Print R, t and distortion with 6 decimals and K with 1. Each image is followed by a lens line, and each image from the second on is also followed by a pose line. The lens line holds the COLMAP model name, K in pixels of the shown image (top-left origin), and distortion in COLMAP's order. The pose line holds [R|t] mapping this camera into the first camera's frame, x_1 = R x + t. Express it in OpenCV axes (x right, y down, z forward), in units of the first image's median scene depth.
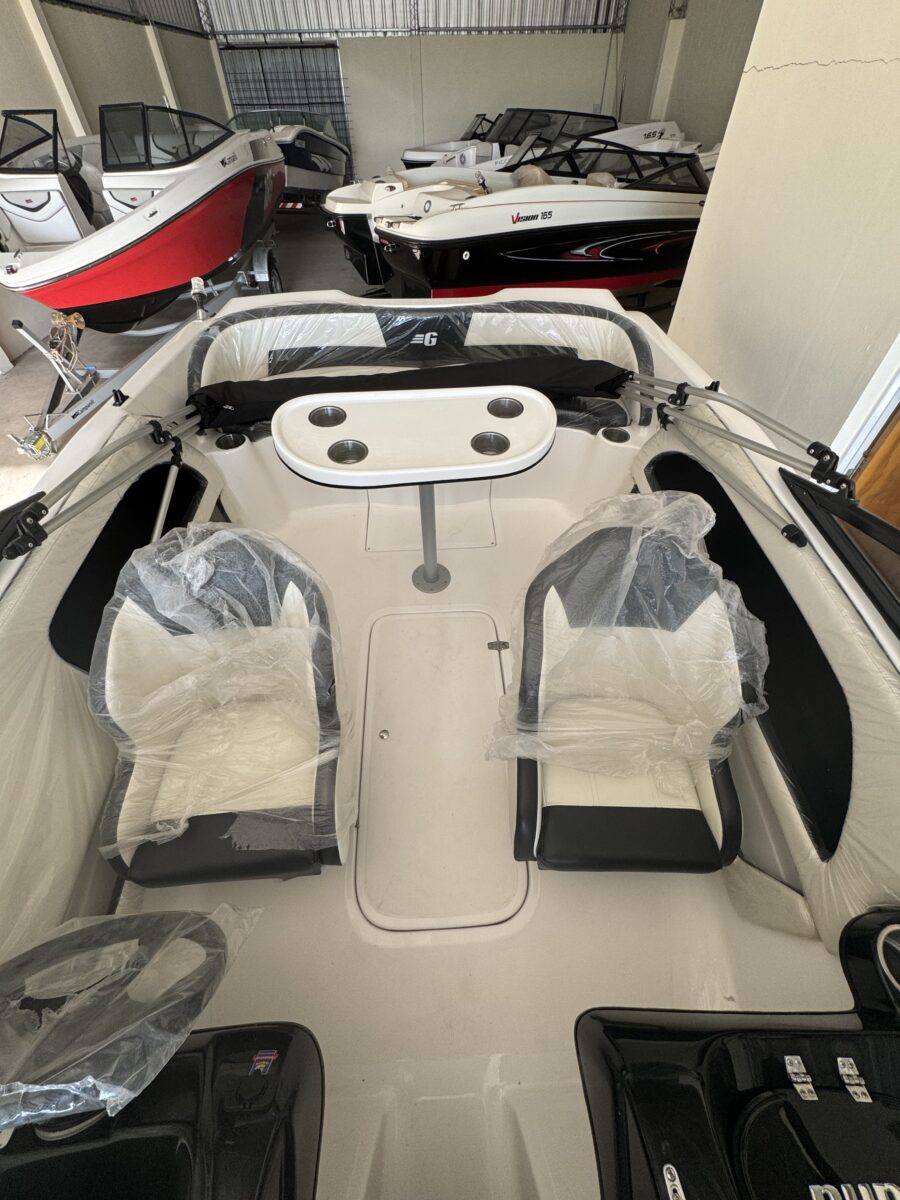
lens RADIAL K [[479.5, 0, 448.9], [0, 479.5, 595.3], [0, 0, 1]] dist [-0.000170, 0.000065]
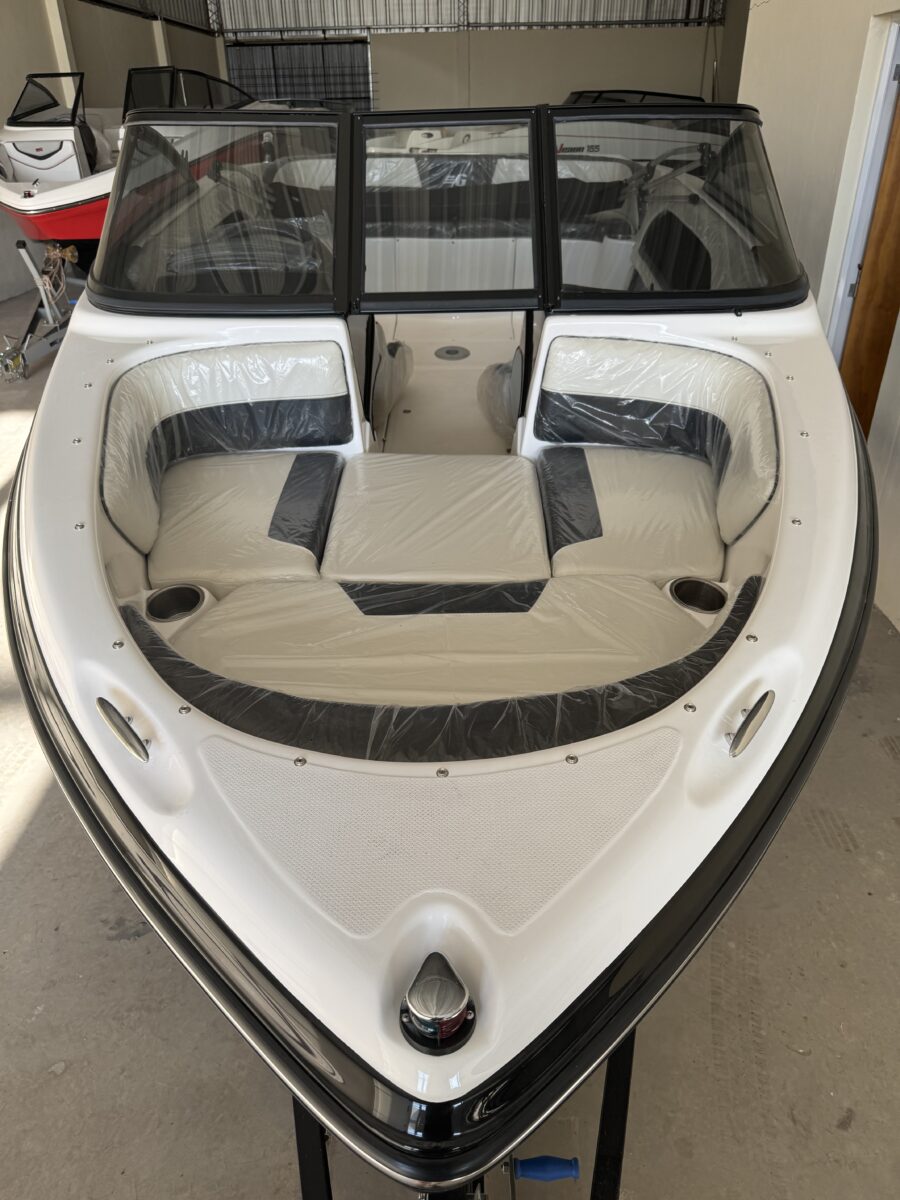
lens RADIAL K [[868.7, 0, 443.4], [0, 868.7, 608.7], [0, 0, 1]] dist [0.005200, -0.008381]
pose [[0.997714, 0.029861, -0.060618, 0.014846], [-0.046071, 0.956843, -0.286930, 0.201909], [0.049434, 0.289067, 0.956032, -0.133451]]
